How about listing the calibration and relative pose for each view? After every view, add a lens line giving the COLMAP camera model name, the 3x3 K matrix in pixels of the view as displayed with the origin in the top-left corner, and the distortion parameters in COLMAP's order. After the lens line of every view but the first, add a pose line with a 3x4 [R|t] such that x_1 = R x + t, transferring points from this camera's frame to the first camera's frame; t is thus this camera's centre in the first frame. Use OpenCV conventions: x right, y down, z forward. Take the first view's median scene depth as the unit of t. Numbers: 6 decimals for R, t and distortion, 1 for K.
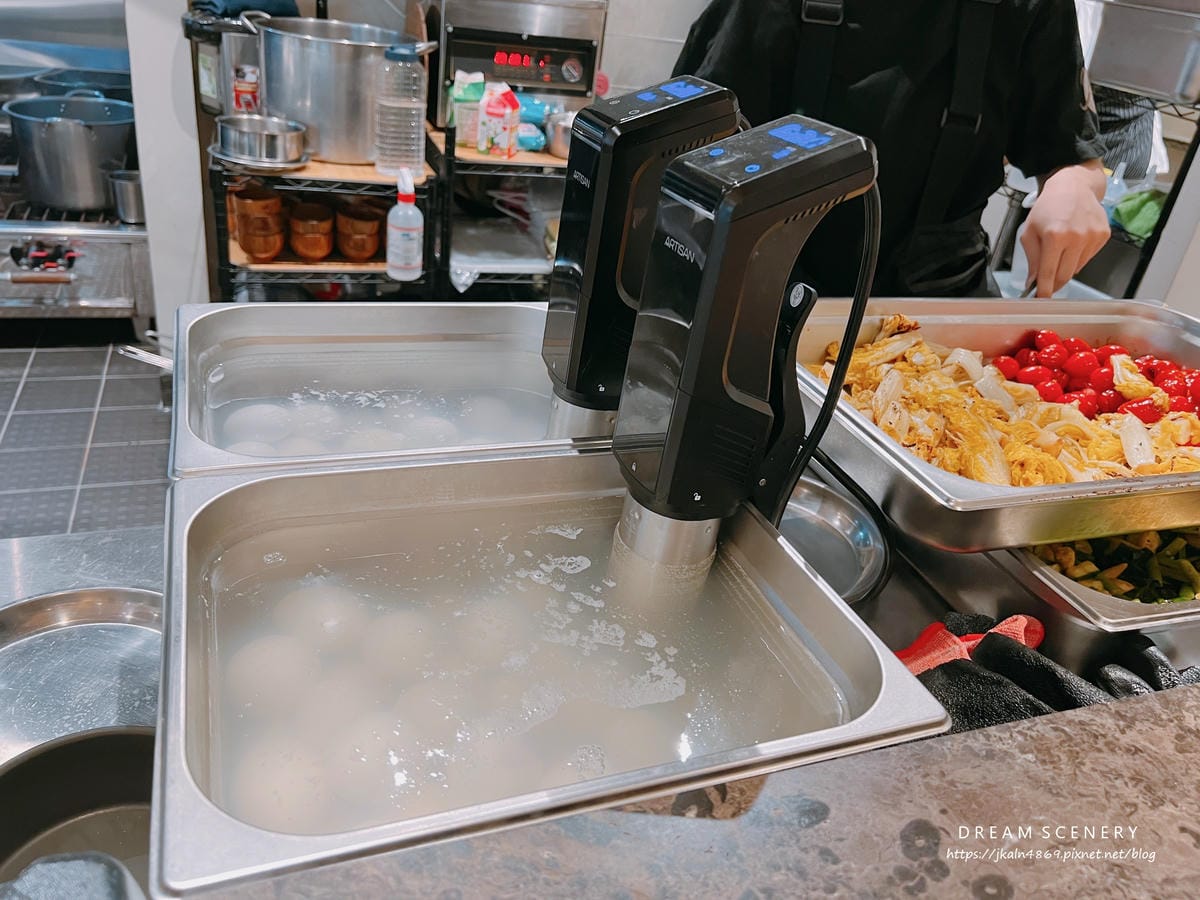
lens RADIAL K [[925.5, 0, 616.4], [0, 925.5, 457.1], [0, 0, 1]] dist [-0.016471, -0.006539]
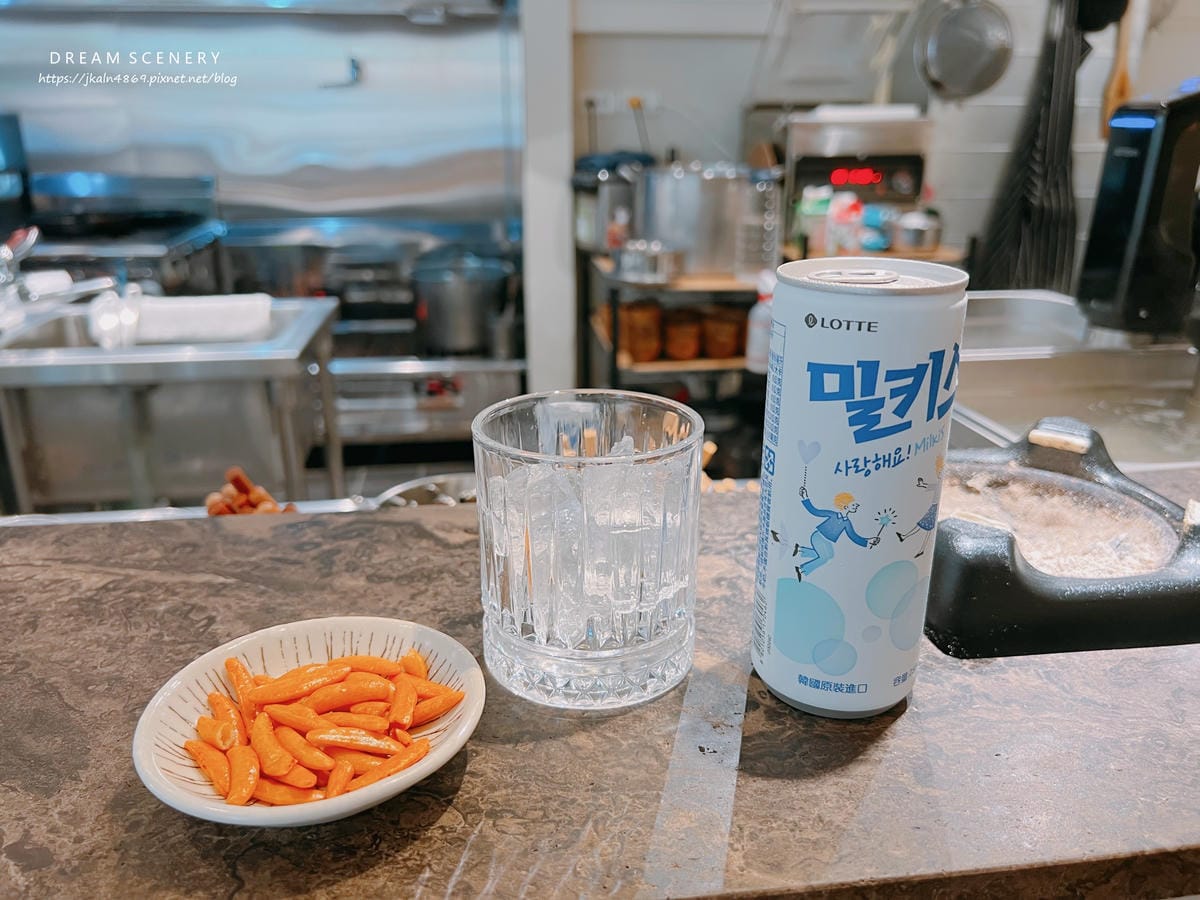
lens RADIAL K [[925.5, 0, 616.4], [0, 925.5, 457.1], [0, 0, 1]] dist [-0.016471, -0.006539]
pose [[0.962543, -0.046186, -0.267167, -0.106033], [0.004364, 0.987896, -0.155057, 0.086604], [0.271095, 0.148083, 0.951094, -0.107918]]
